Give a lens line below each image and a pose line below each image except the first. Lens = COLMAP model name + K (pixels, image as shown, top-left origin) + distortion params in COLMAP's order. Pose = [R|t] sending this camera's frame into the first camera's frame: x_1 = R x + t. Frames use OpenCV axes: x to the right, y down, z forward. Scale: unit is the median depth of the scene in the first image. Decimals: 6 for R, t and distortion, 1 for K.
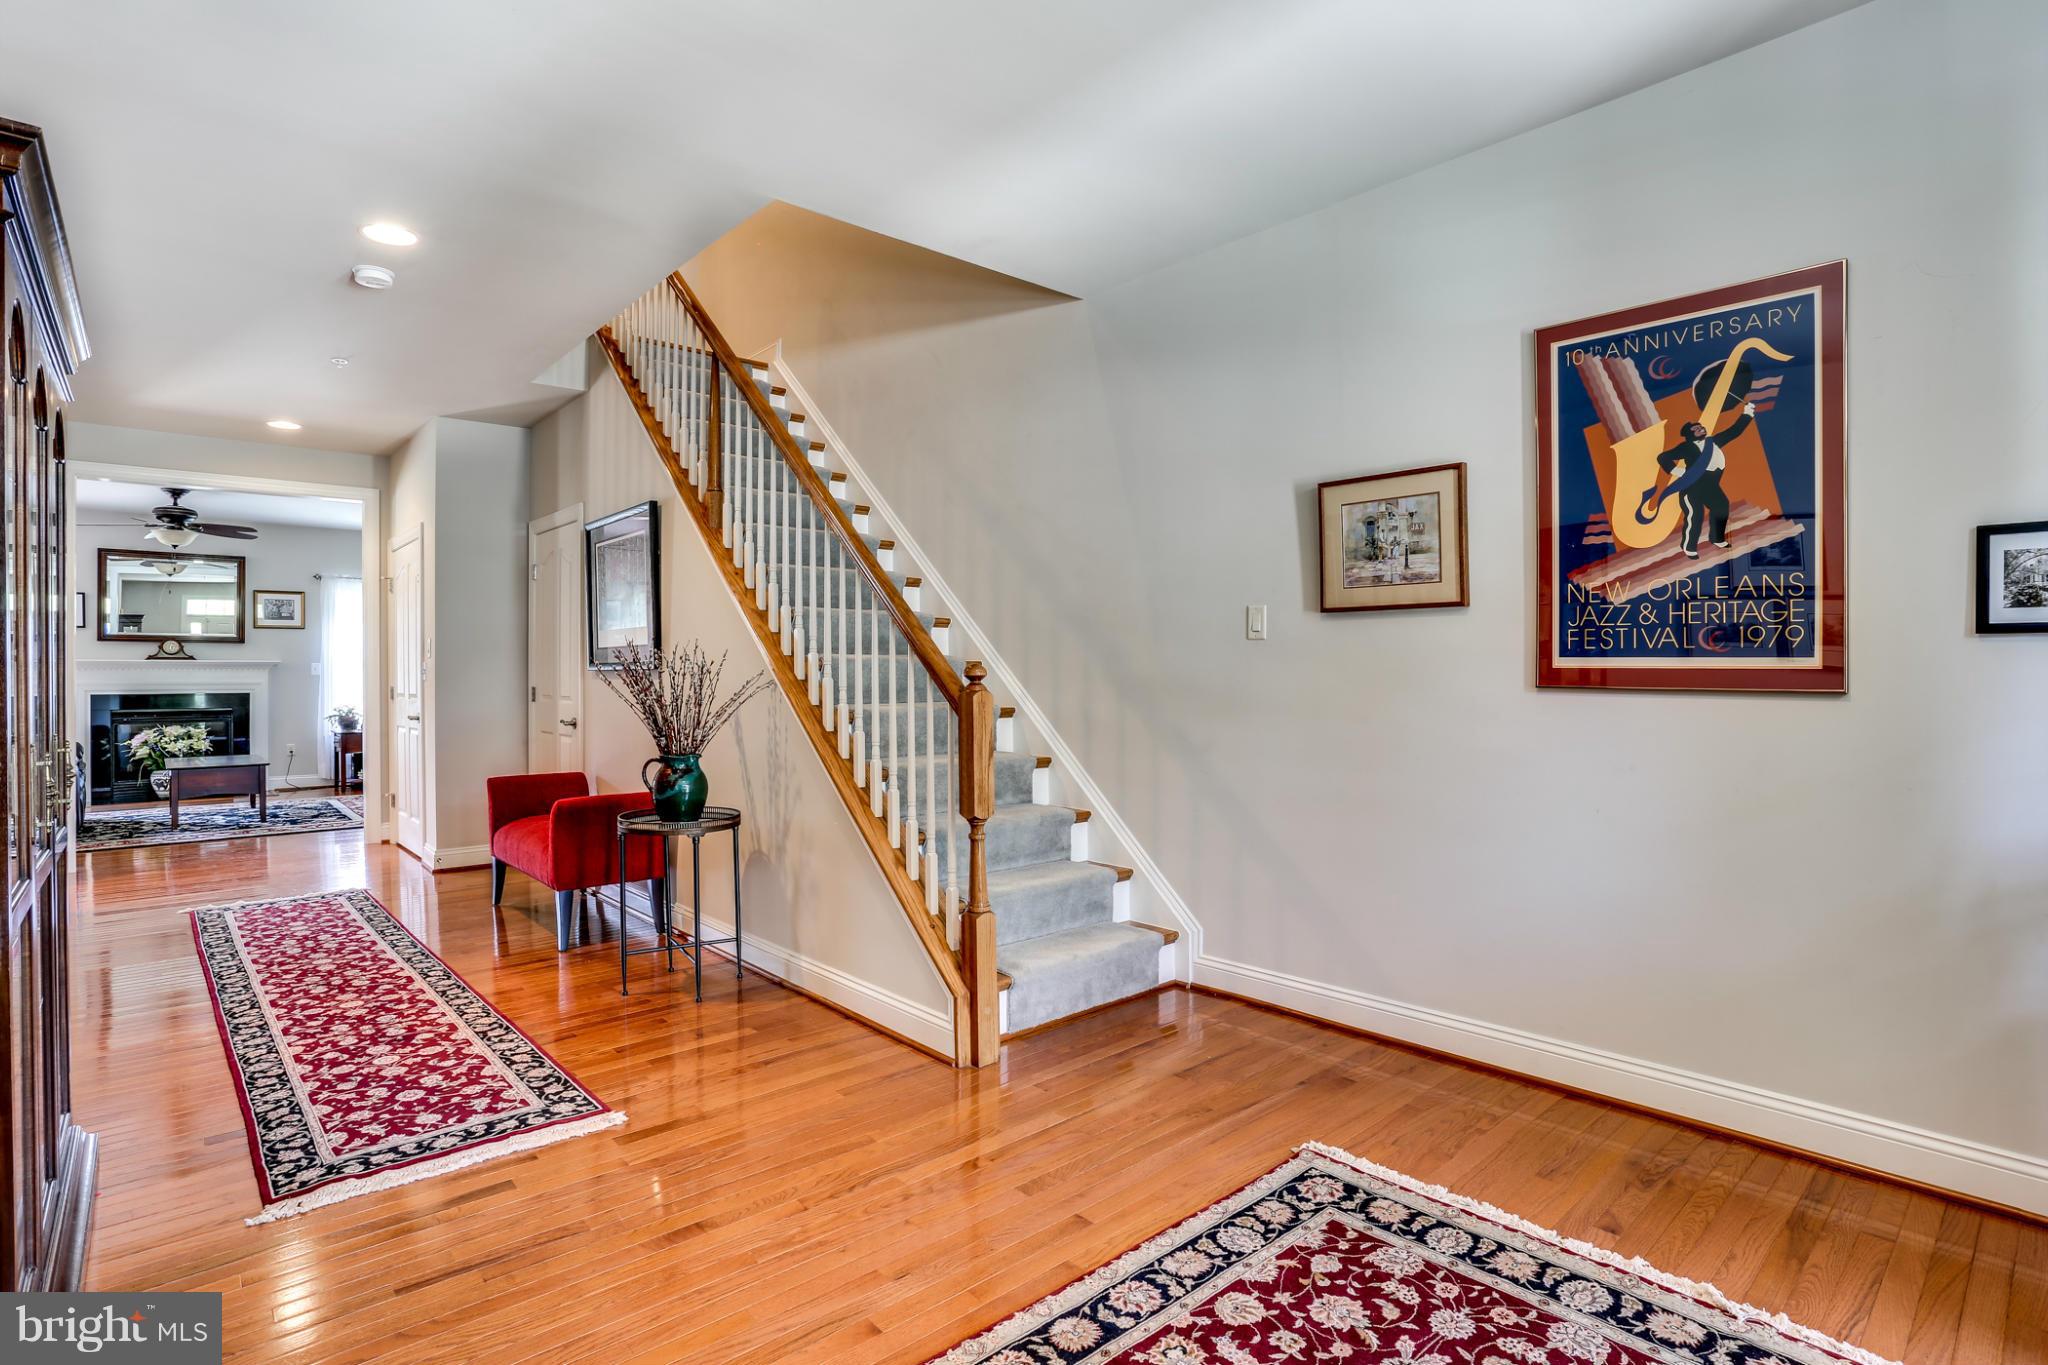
lens RADIAL K [[1026.9, 0, 1019.1], [0, 1026.9, 676.9], [0, 0, 1]] dist [-0.025850, 0.002840]
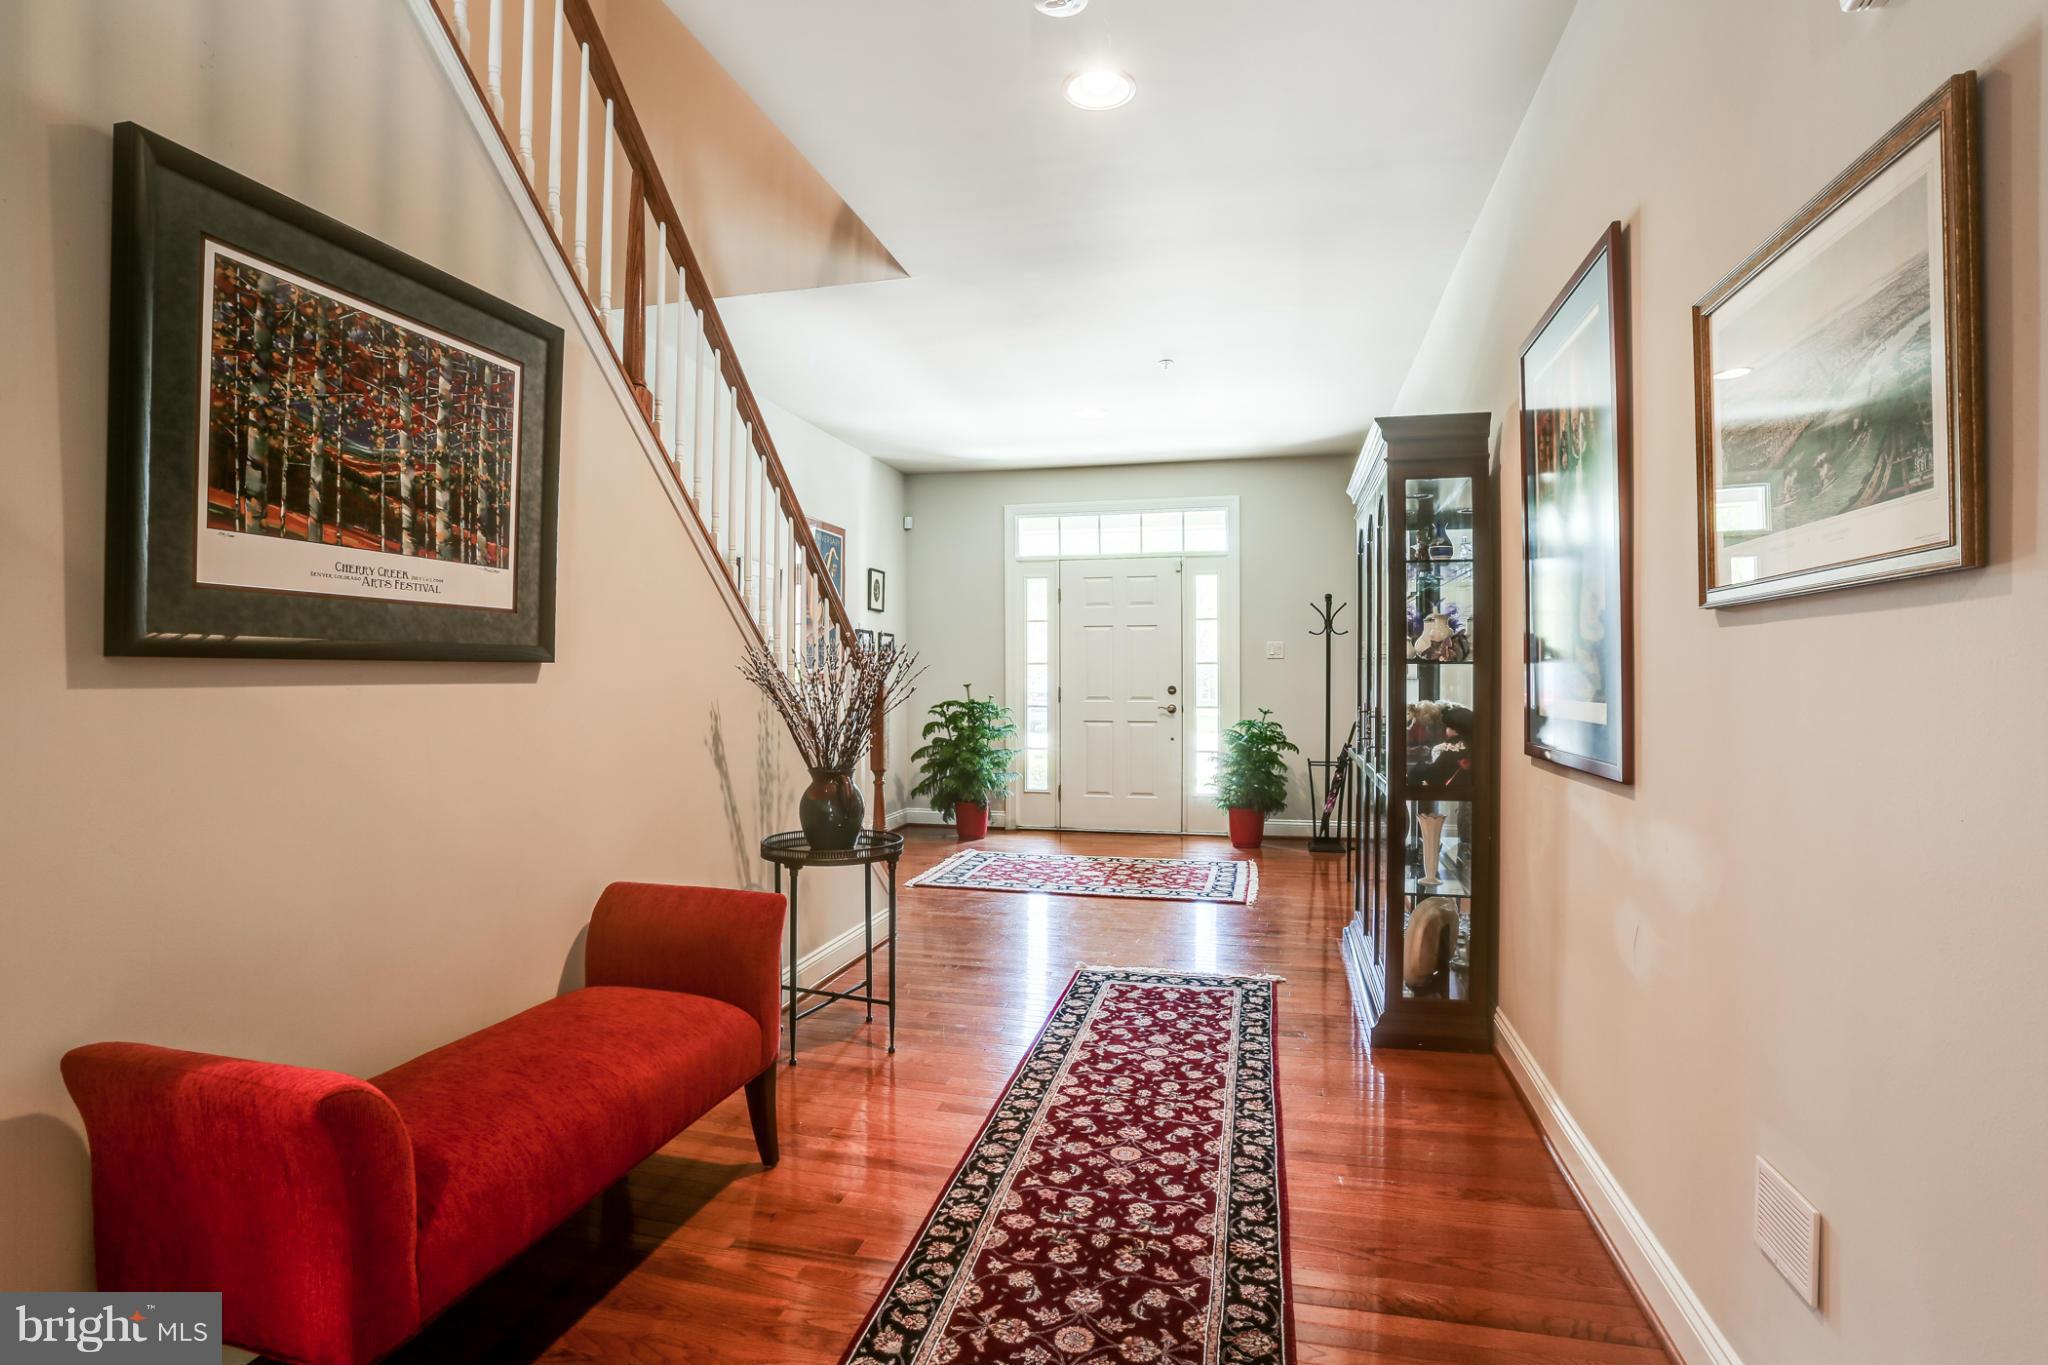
lens RADIAL K [[1026.9, 0, 1010.7], [0, 1026.9, 677.3], [0, 0, 1]] dist [-0.025850, 0.002840]
pose [[-0.575455, -0.003715, 0.817825, -1.433915], [-0.003384, 0.999992, 0.002161, -0.001826], [-0.817826, -0.001525, -0.575463, 1.778935]]
